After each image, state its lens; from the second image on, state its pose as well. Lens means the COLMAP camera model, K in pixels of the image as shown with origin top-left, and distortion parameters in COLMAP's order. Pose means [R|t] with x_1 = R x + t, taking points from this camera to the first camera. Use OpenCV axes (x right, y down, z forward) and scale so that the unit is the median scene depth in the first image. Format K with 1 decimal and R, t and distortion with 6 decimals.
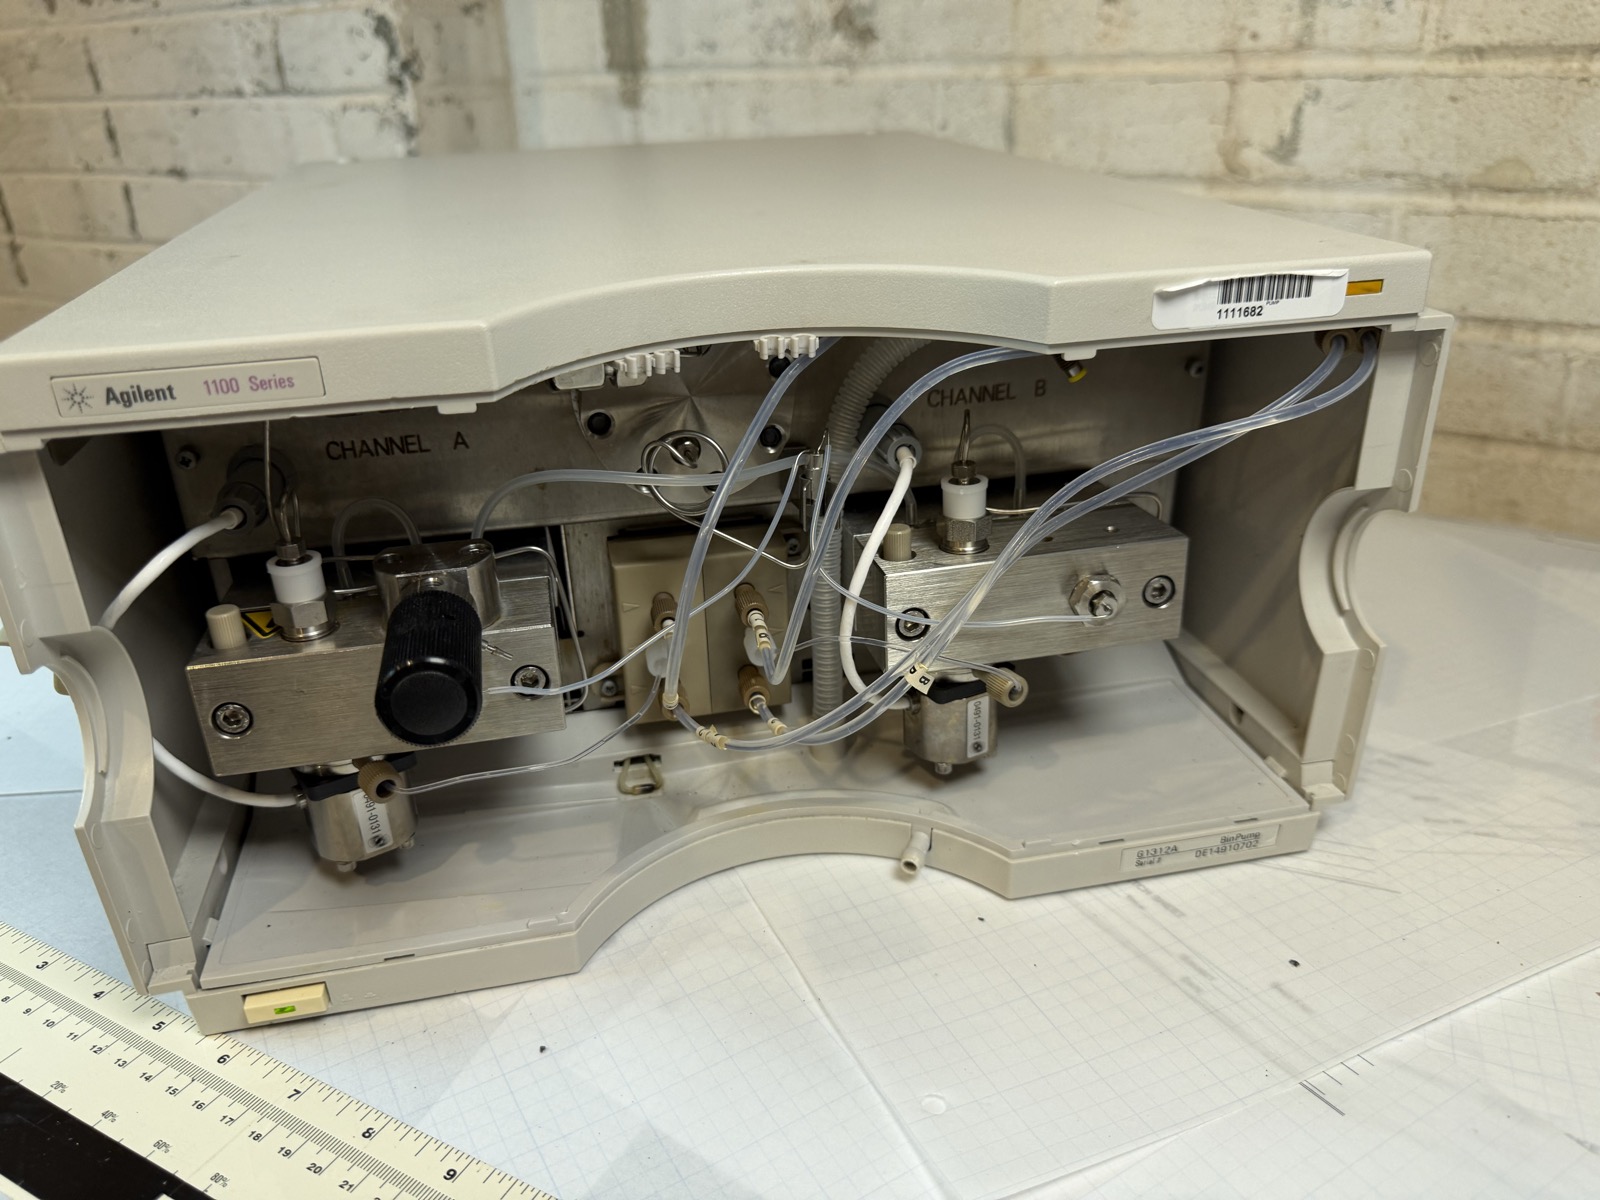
lens RADIAL K [[1150.7, 0, 773.5], [0, 1150.7, 599.8], [0, 0, 1]] dist [-0.011713, -0.005866]
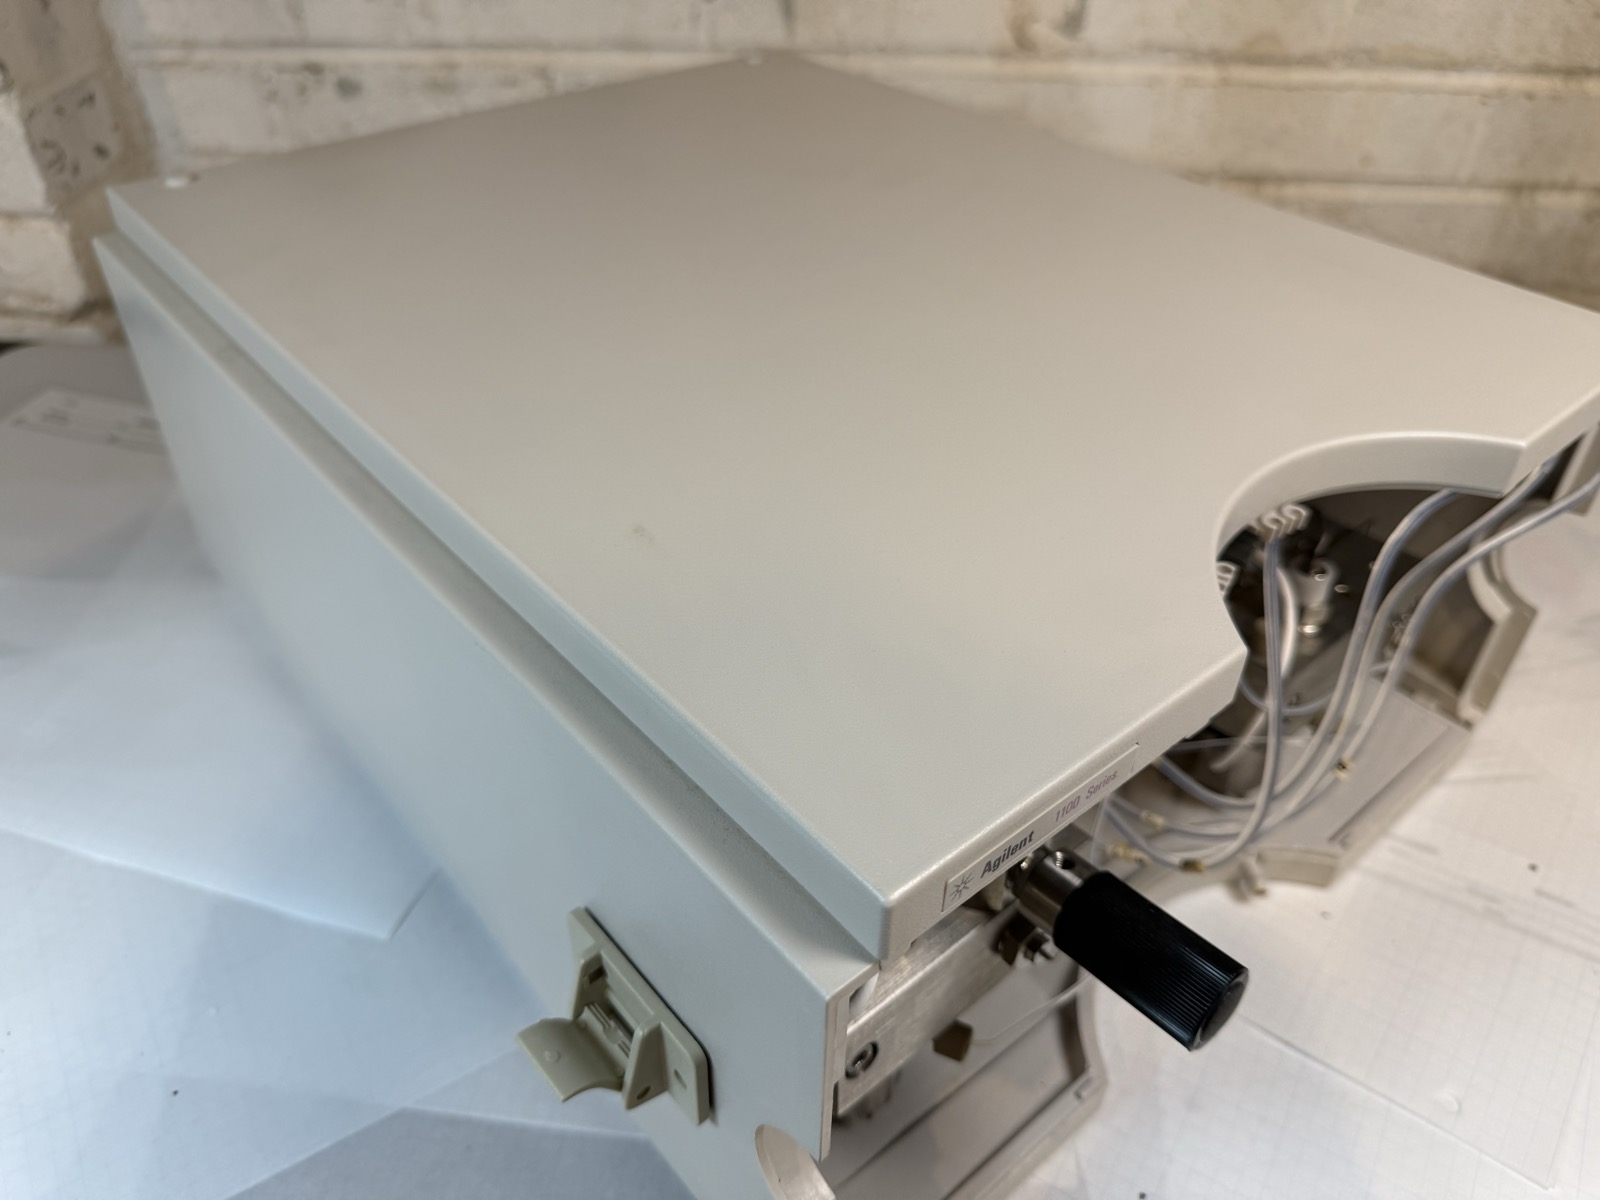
lens RADIAL K [[1191.6, 0, 800.0], [0, 1191.6, 600.0], [0, 0, 1]] dist [-0.022052, 0.000274]
pose [[0.877666, -0.264439, 0.399718, -0.661050], [0.178004, 0.954207, 0.240424, -0.399491], [-0.444991, -0.139860, 0.884546, 0.196448]]
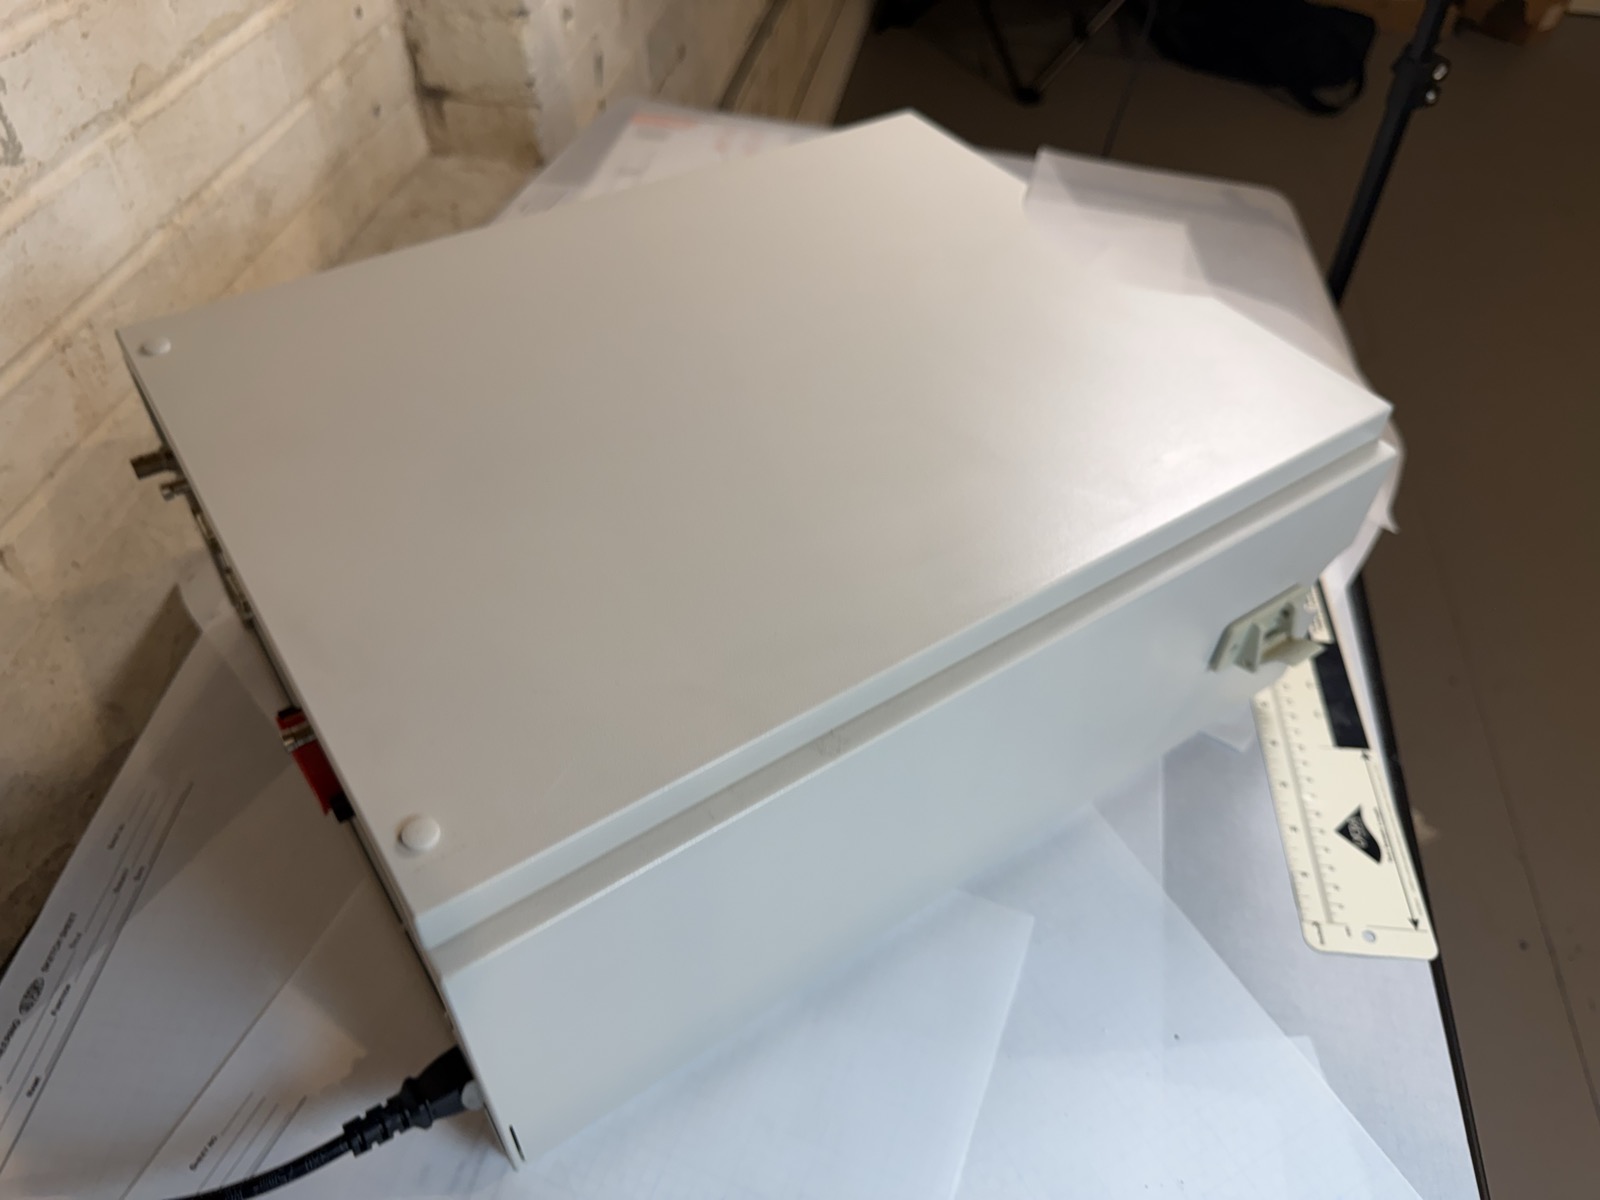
lens RADIAL K [[1165.4, 0, 799.1], [0, 1165.4, 602.7], [0, 0, 1]] dist [-0.019782, 0.000540]
pose [[-0.394336, -0.655483, 0.644082, -1.204461], [0.378975, 0.522507, 0.763783, -1.328673], [-0.837184, 0.545278, 0.042368, 1.291249]]
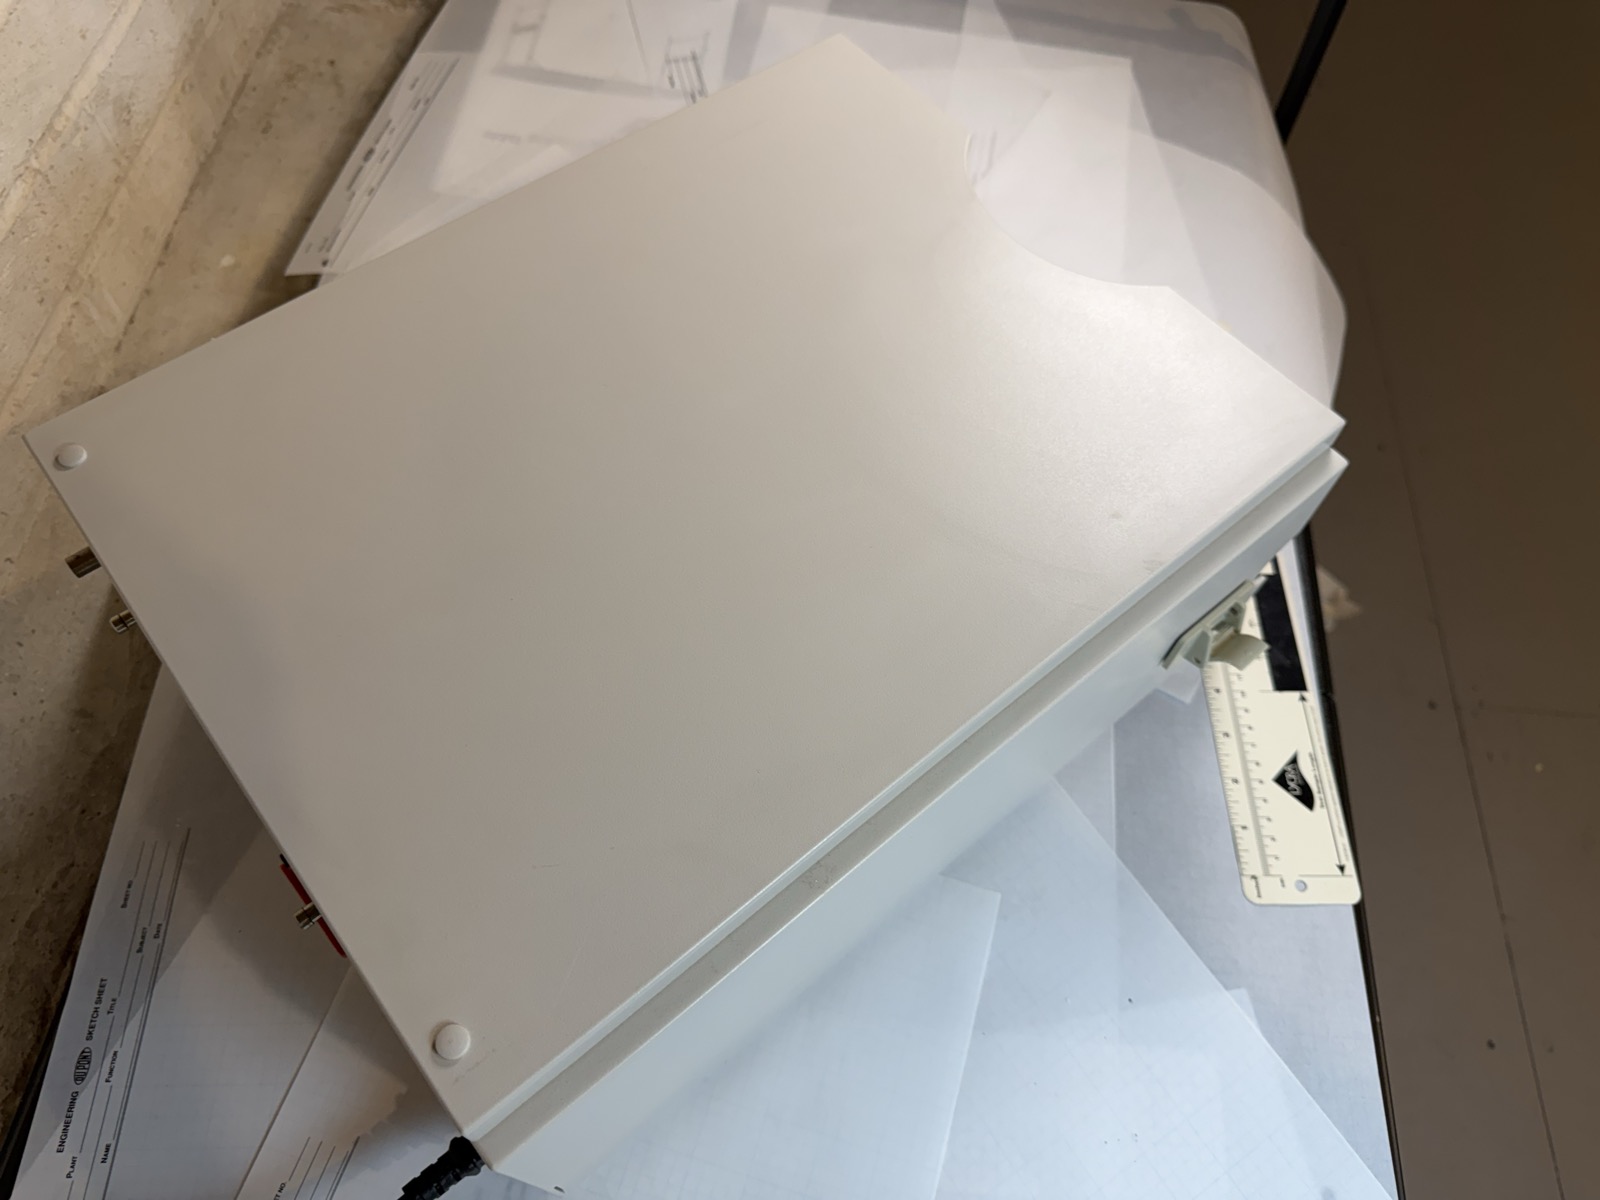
lens RADIAL K [[1154.2, 0, 794.7], [0, 1154.2, 596.6], [0, 0, 1]] dist [-0.004382, -0.010647]
pose [[-0.471974, -0.758362, 0.449586, -0.907248], [0.367457, 0.294334, 0.882237, -1.517353], [-0.801384, 0.581597, 0.139747, 1.088021]]
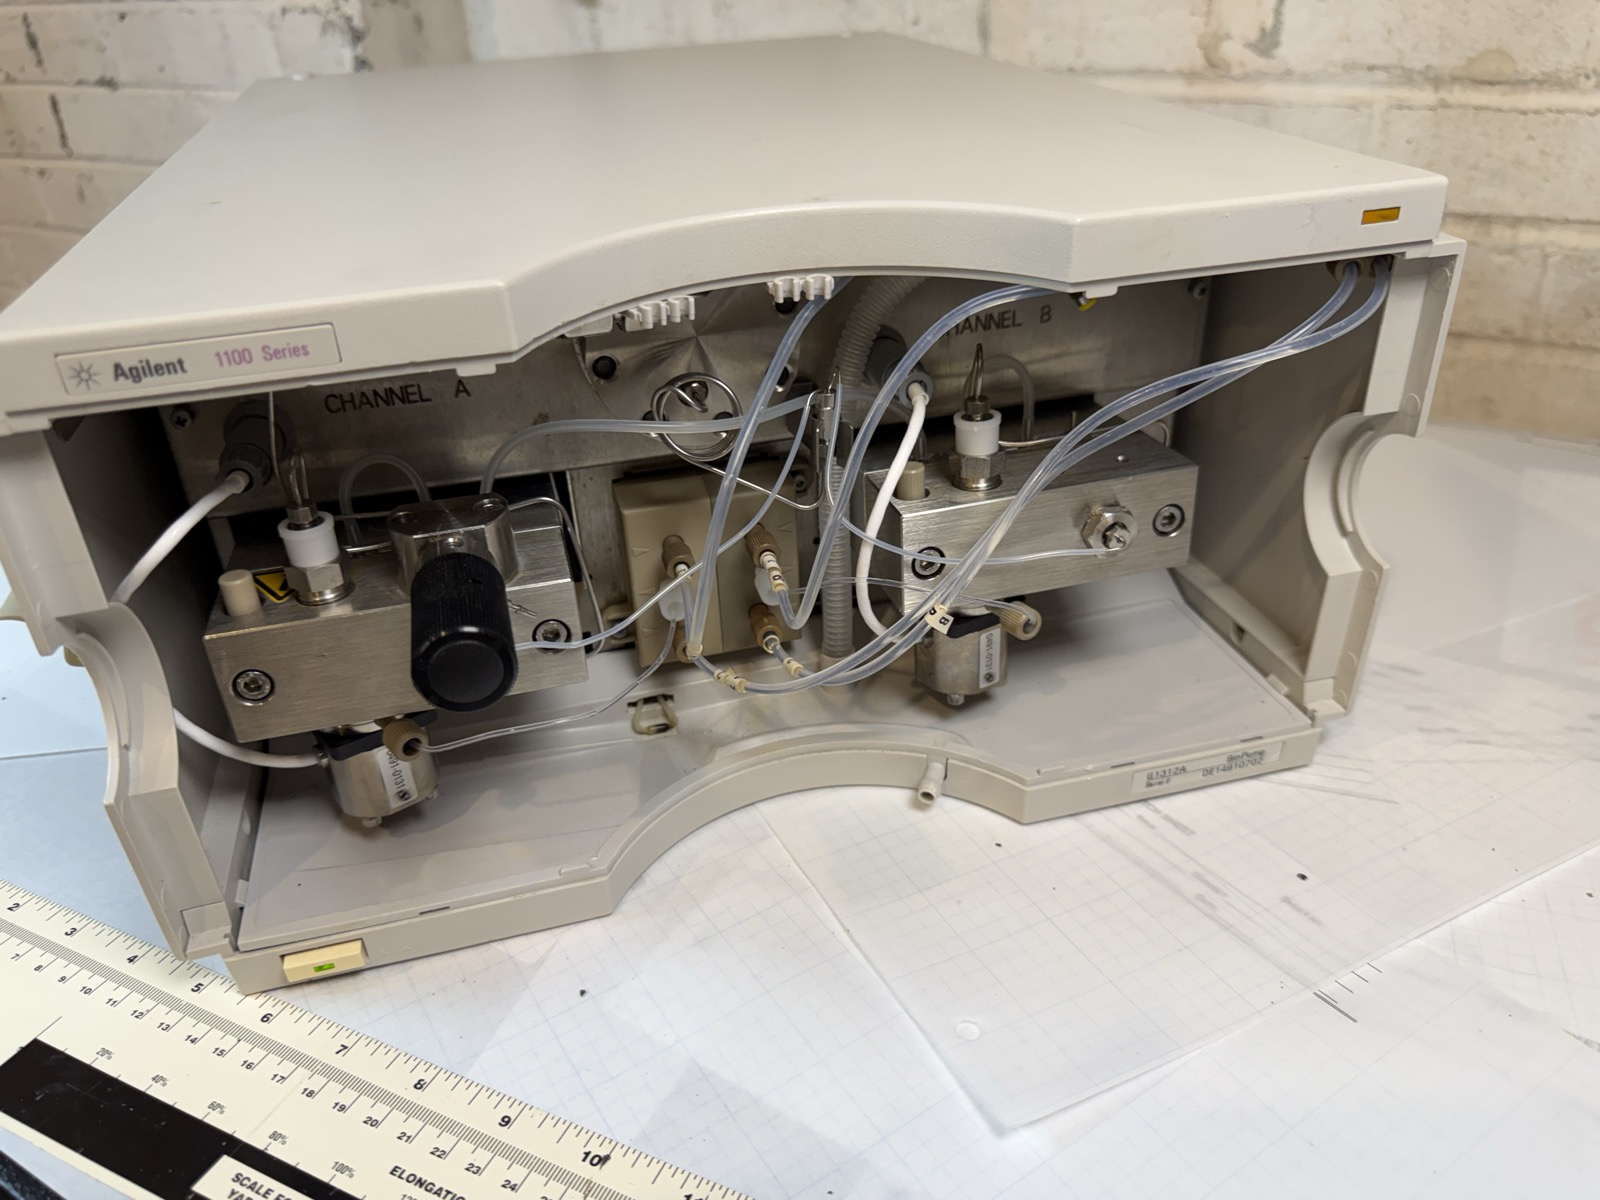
lens RADIAL K [[1152.3, 0, 777.8], [0, 1152.3, 594.3], [0, 0, 1]] dist [-0.008551, -0.007388]
pose [[0.998788, -0.034992, 0.034617, -0.042468], [0.032031, 0.996061, 0.082682, -0.035222], [-0.037374, -0.081473, 0.995975, 0.000582]]
